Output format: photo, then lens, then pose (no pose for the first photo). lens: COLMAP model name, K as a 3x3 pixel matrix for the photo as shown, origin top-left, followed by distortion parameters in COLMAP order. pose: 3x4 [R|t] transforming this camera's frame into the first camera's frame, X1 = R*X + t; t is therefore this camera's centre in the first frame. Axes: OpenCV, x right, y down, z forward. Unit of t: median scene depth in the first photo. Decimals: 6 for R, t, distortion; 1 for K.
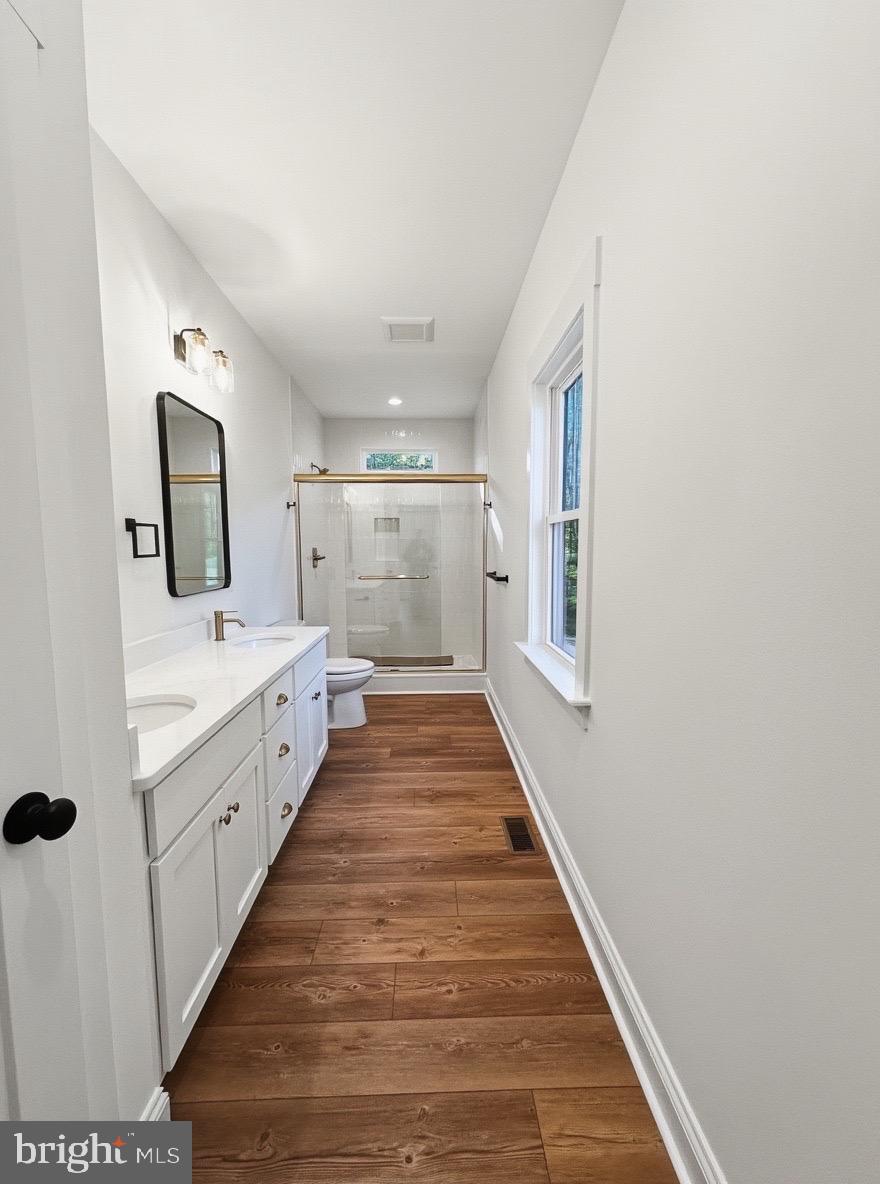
lens RADIAL K [[467.7, 0, 440.0], [0, 467.7, 592.0], [0, 0, 1]] dist [-0.000685, -0.000156]
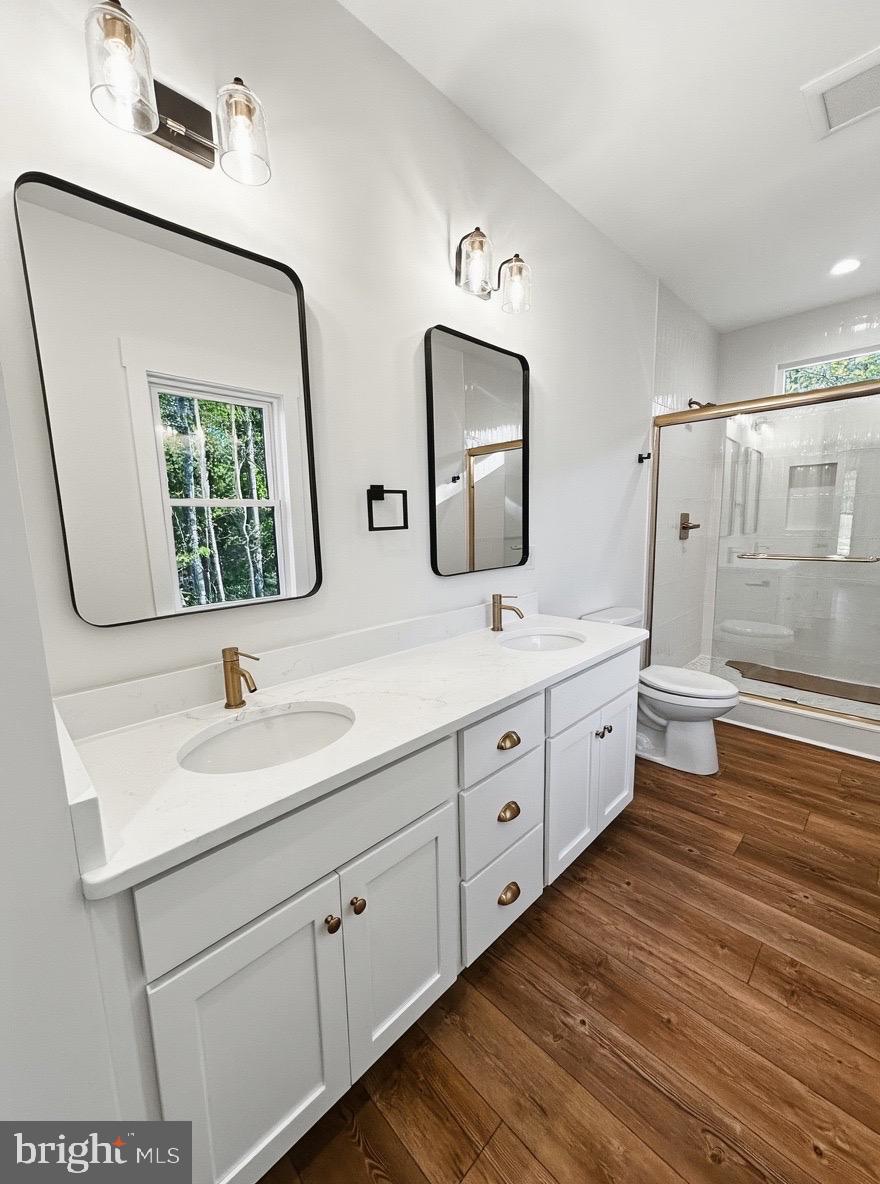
lens RADIAL K [[467.7, 0, 440.0], [0, 467.7, 592.0], [0, 0, 1]] dist [-0.000685, -0.000156]
pose [[0.680629, 0.098566, -0.725968, 0.048818], [-0.047648, 0.994766, 0.090389, -0.031539], [0.731078, -0.026931, 0.681763, 0.353902]]
